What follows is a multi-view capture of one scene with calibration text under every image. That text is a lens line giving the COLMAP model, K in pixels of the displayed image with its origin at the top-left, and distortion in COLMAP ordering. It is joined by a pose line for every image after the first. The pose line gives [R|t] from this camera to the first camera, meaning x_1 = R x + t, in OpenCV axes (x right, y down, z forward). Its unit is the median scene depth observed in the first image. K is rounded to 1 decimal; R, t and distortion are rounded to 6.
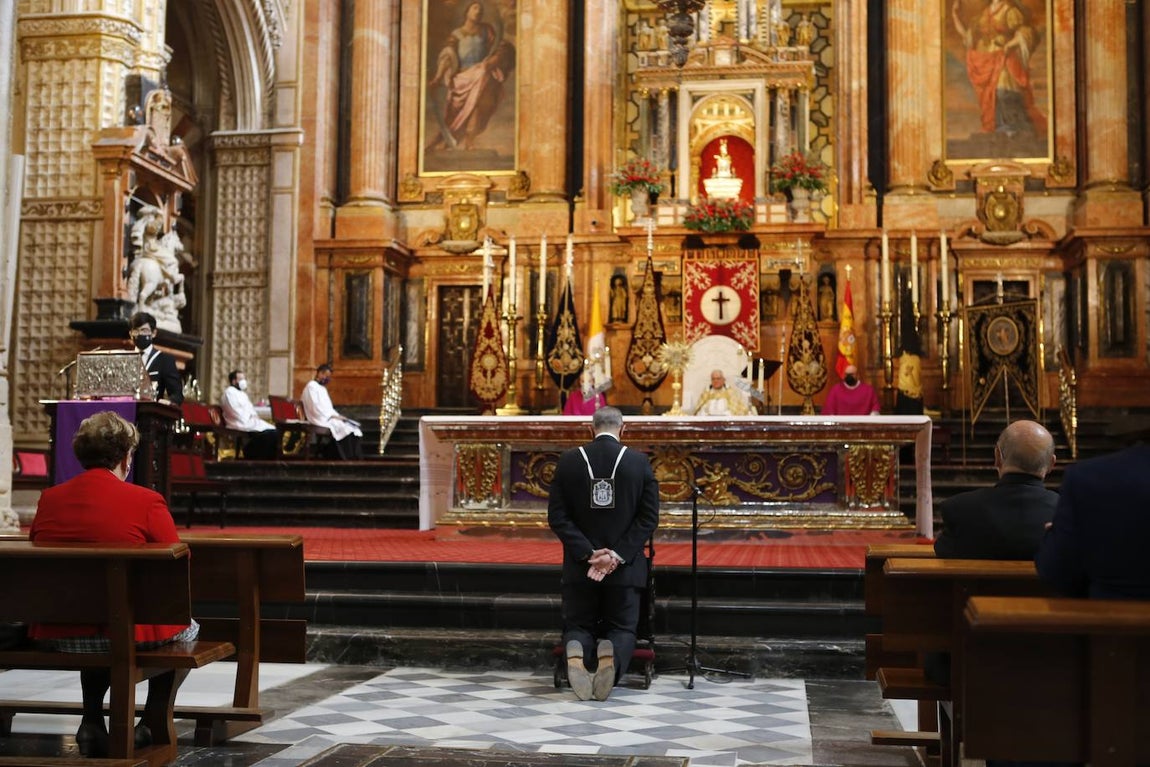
lens RADIAL K [[1380.1, 0, 575.0], [0, 1380.1, 383.5], [0, 0, 1]] dist [-0.020143, 0.013687]
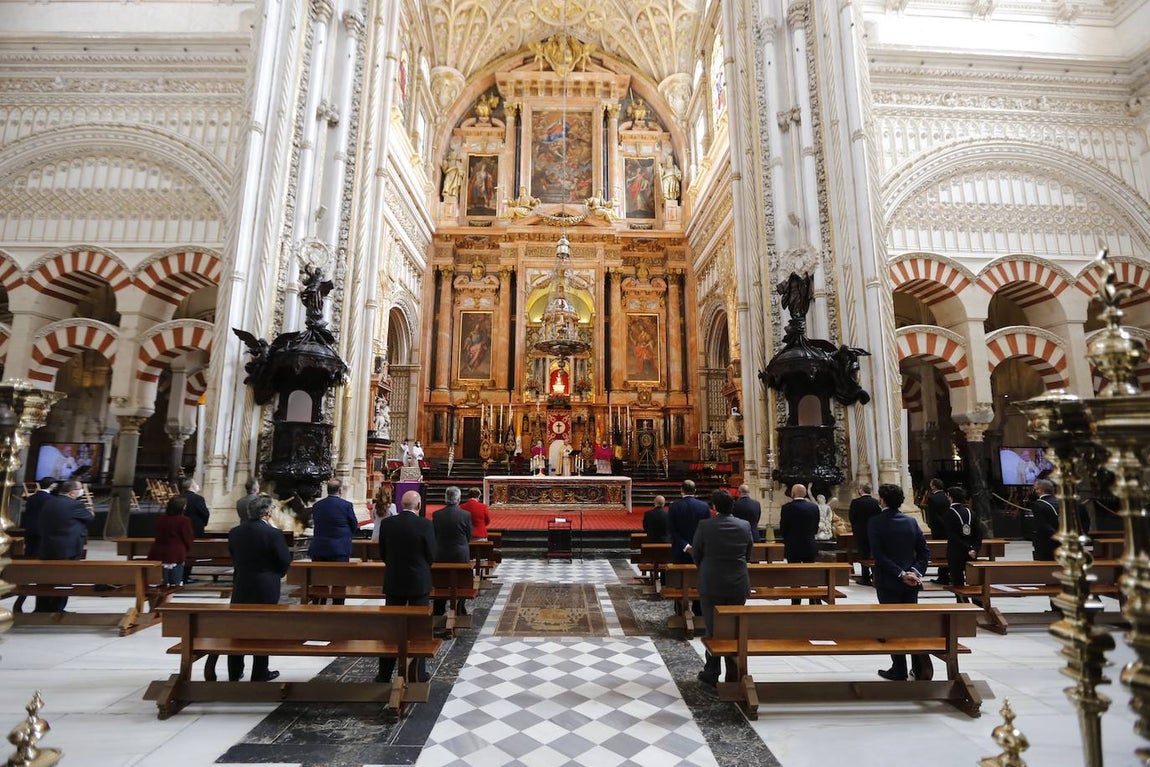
lens RADIAL K [[521.3, 0, 563.0], [0, 521.3, 384.5], [0, 0, 1]] dist [-0.050147, 0.017364]
pose [[0.987185, 0.023448, 0.157849, -0.074565], [-0.010988, 0.996786, -0.079349, -0.060112], [-0.159203, 0.076598, 0.984270, -0.175060]]
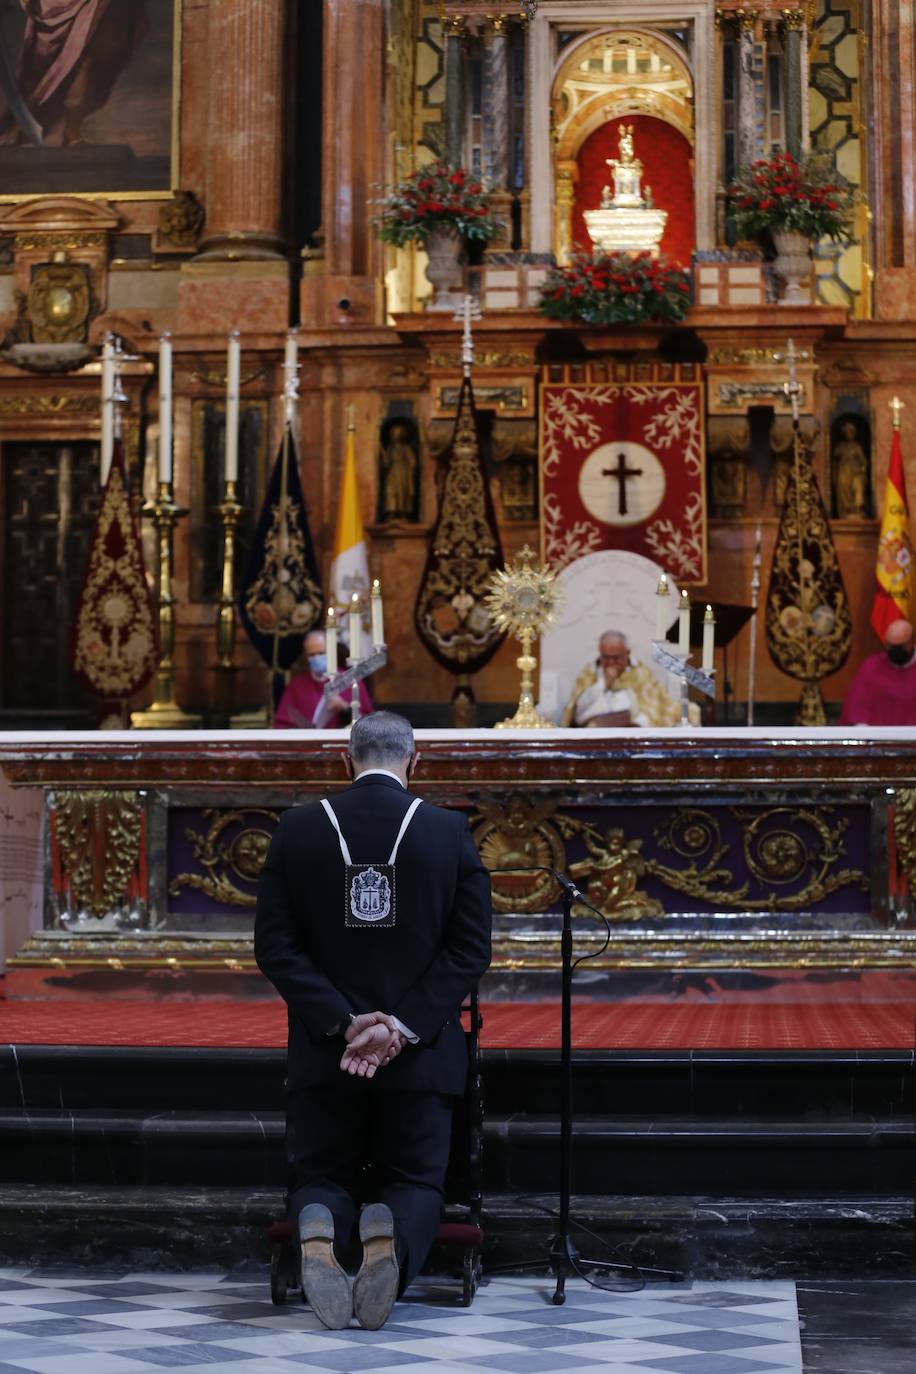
lens RADIAL K [[3070.0, 0, 454.0], [0, 3070.0, 745.9], [0, 0, 1]] dist [-0.290159, 0.146444]
pose [[0.998744, -0.005513, 0.049803, -0.001130], [0.003987, 0.999521, 0.030694, -0.001212], [-0.049948, -0.030457, 0.998287, -0.013581]]
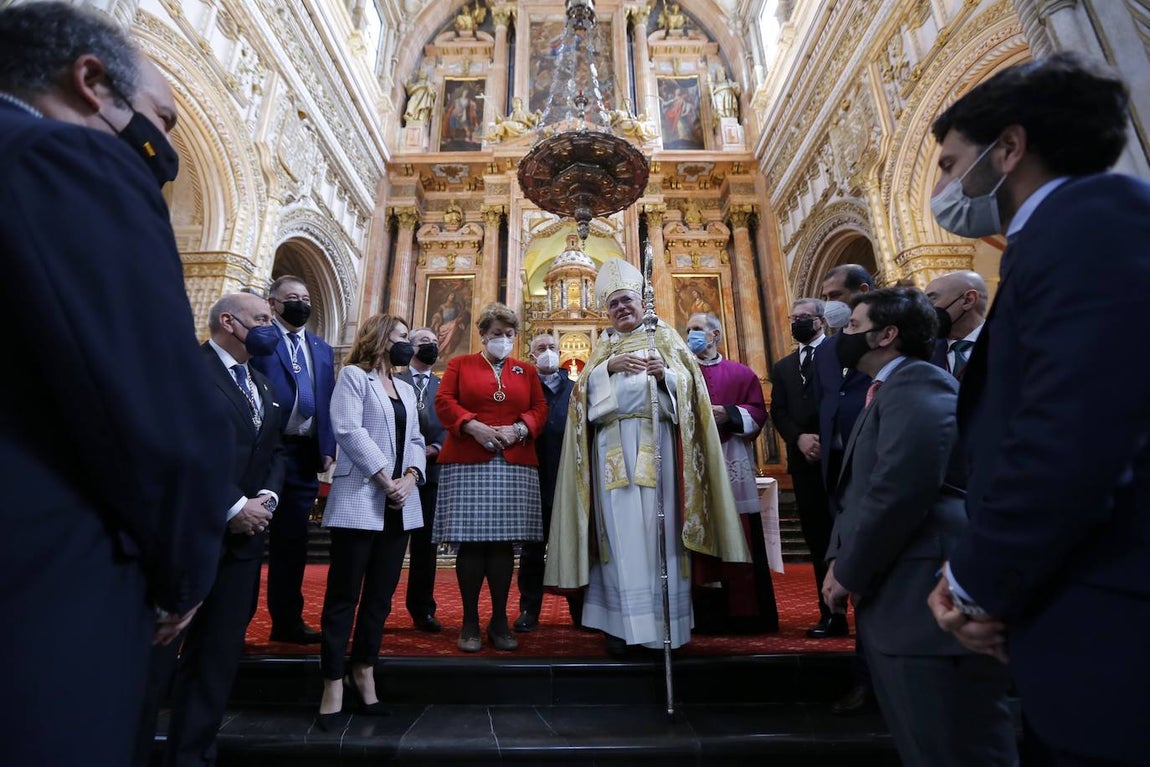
lens RADIAL K [[521.3, 0, 563.0], [0, 521.3, 384.5], [0, 0, 1]] dist [-0.050147, 0.017364]
pose [[0.990874, 0.025063, 0.132438, -0.008551], [0.002893, 0.978380, -0.206797, 0.021166], [-0.134758, 0.205293, 0.969379, 0.289066]]
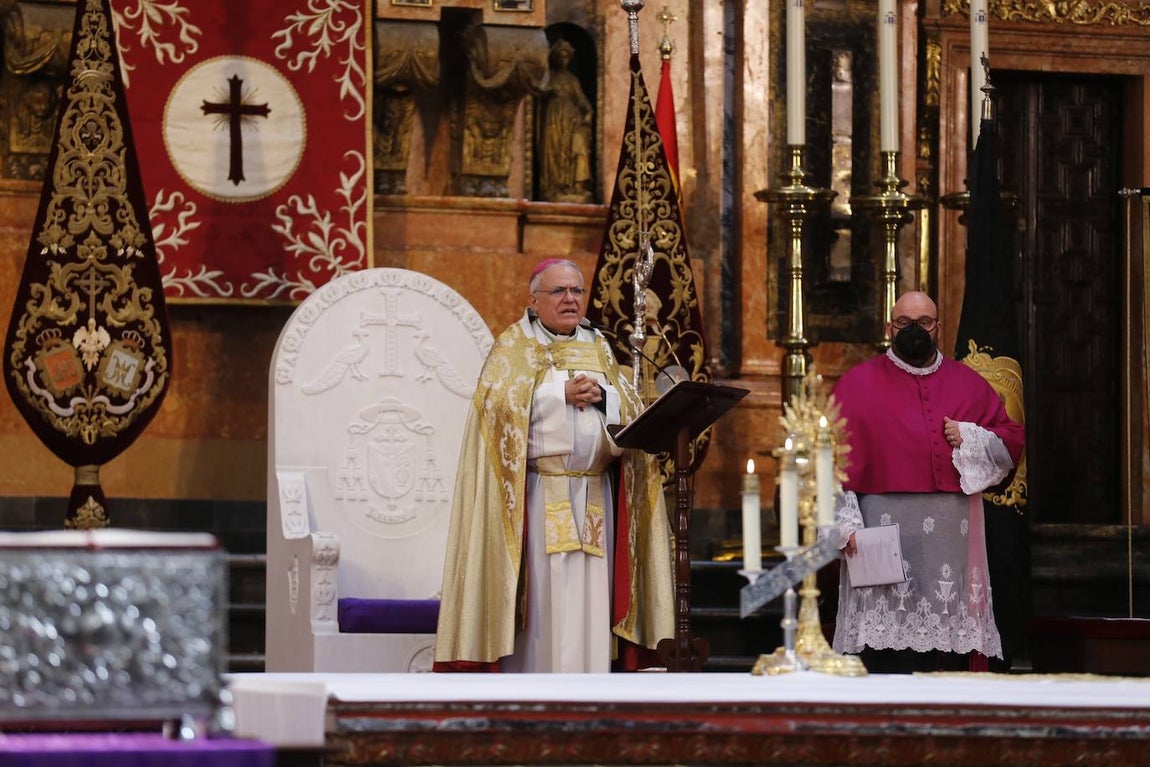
lens RADIAL K [[5343.2, 0, 575.0], [0, 5343.2, 383.5], [0, 0, 1]] dist [0.881203, -0.907647]
pose [[0.886128, 0.021893, 0.462923, -0.318407], [-0.036978, 0.999039, 0.023536, -0.034405], [-0.461963, -0.037974, 0.886086, 0.044207]]
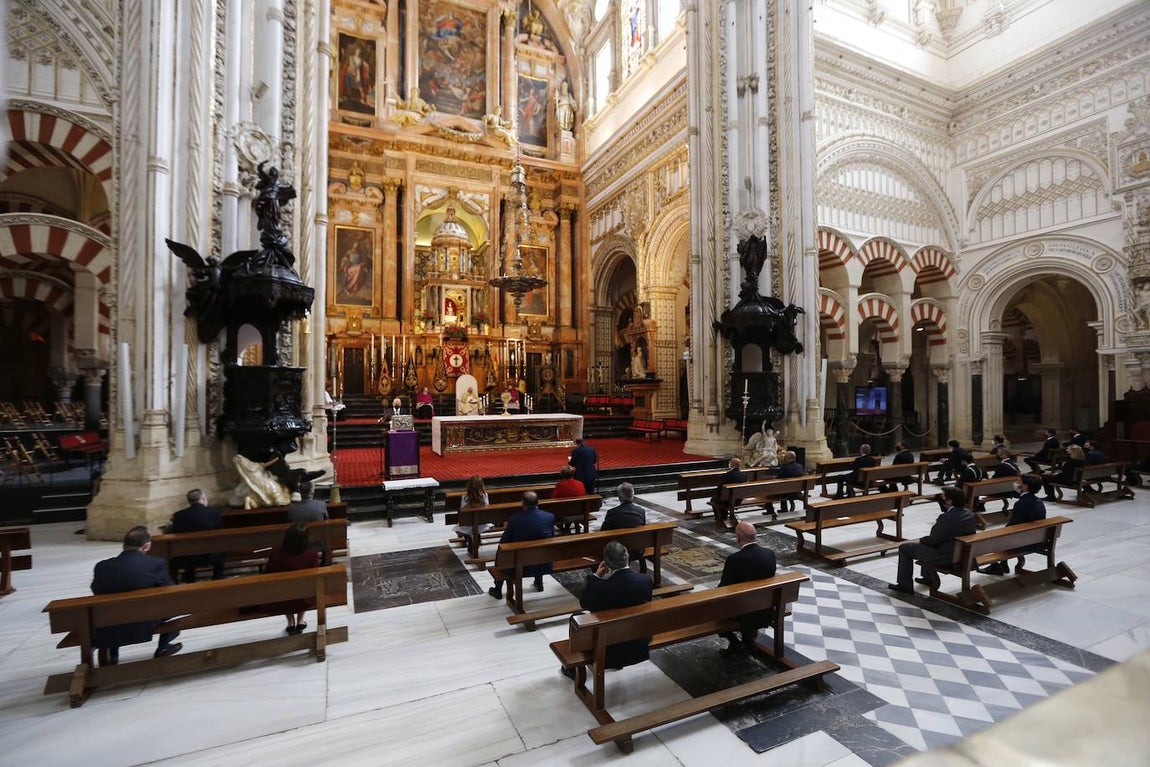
lens RADIAL K [[521.3, 0, 563.0], [0, 521.3, 384.5], [0, 0, 1]] dist [-0.050147, 0.017364]
pose [[0.853496, -0.006650, 0.521058, -0.288430], [-0.027980, 0.997891, 0.058567, -0.078392], [-0.520348, -0.064566, 0.851510, -0.091982]]
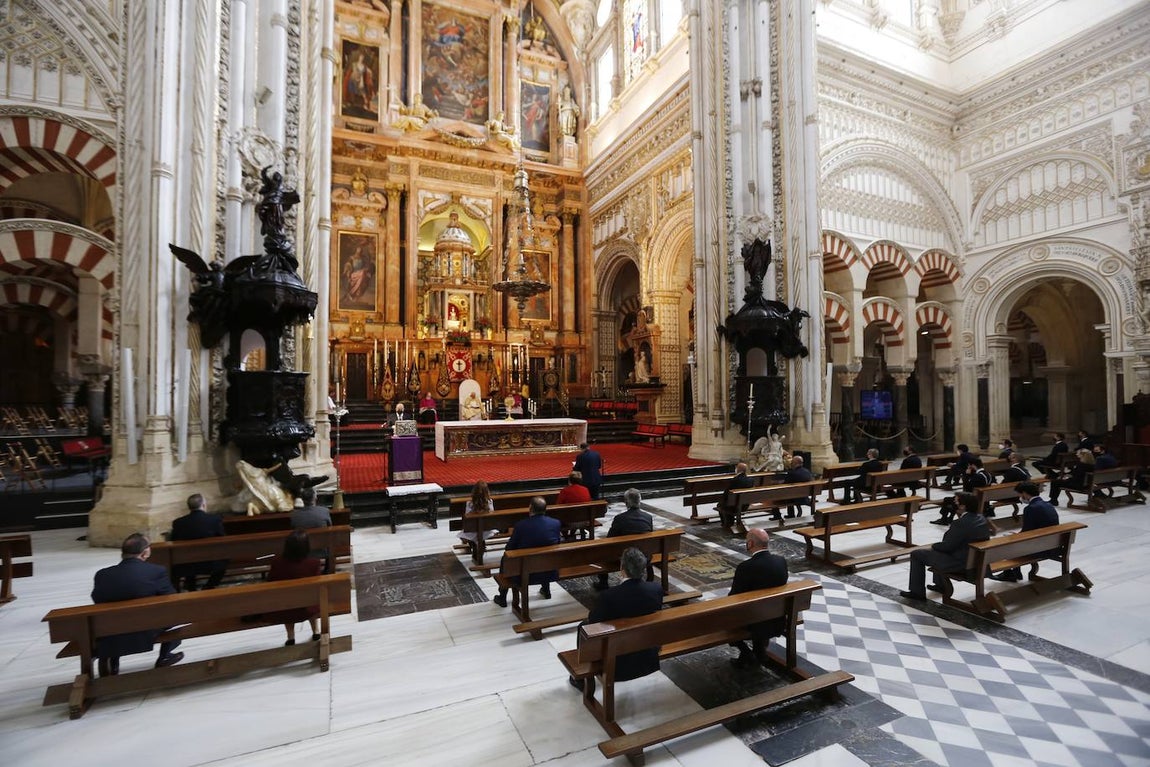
lens RADIAL K [[521.3, 0, 563.0], [0, 521.3, 384.5], [0, 0, 1]] dist [-0.050147, 0.017364]
pose [[0.855787, -0.003731, 0.517315, -0.288488], [-0.025631, 0.998440, 0.049602, -0.078089], [-0.516693, -0.055708, 0.854357, -0.088245]]
